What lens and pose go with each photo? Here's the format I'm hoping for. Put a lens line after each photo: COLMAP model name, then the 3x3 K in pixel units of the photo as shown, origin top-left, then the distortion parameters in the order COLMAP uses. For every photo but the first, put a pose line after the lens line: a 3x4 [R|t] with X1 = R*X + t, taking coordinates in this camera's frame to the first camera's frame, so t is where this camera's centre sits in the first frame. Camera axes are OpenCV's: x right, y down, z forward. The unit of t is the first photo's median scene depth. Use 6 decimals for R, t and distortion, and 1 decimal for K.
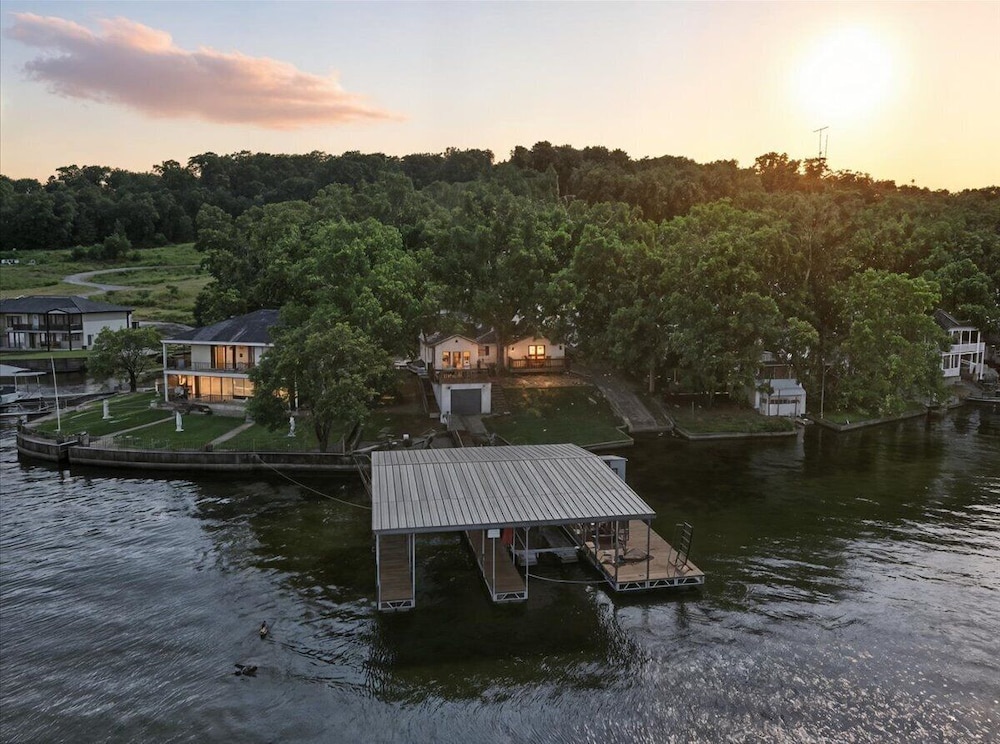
lens RADIAL K [[698.2, 0, 502.0], [0, 698.2, 376.1], [0, 0, 1]] dist [0.000501, 0.011162]
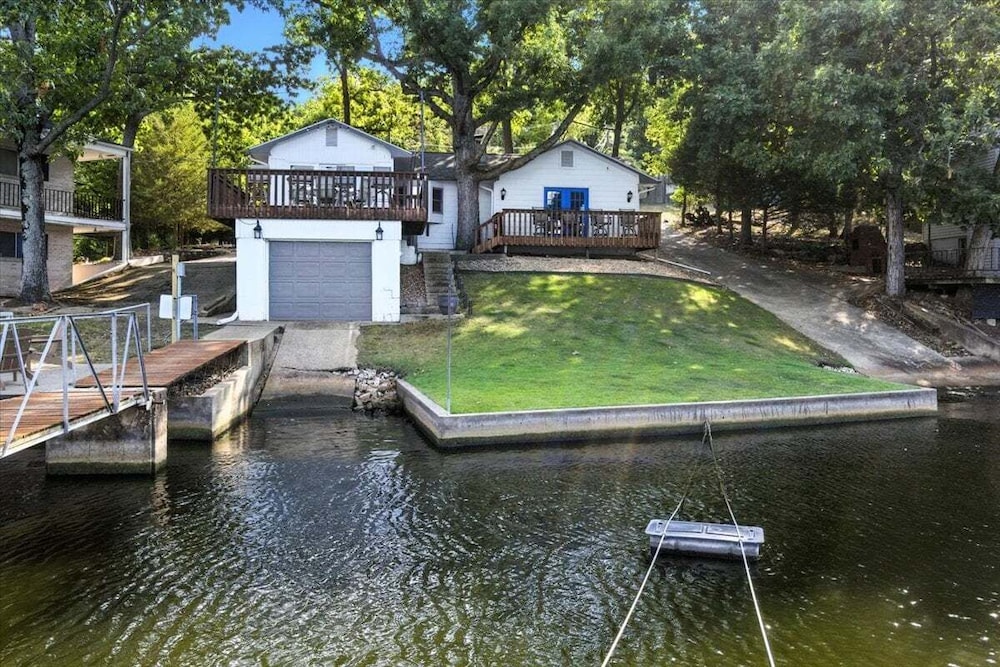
lens RADIAL K [[850.8, 0, 498.3], [0, 850.8, 301.5], [0, 0, 1]] dist [0.013589, 0.000173]
pose [[0.997206, -0.001170, -0.074692, 0.050589], [-0.008646, 0.991348, -0.130973, 0.085831], [0.074199, 0.131252, 0.988568, 0.589518]]
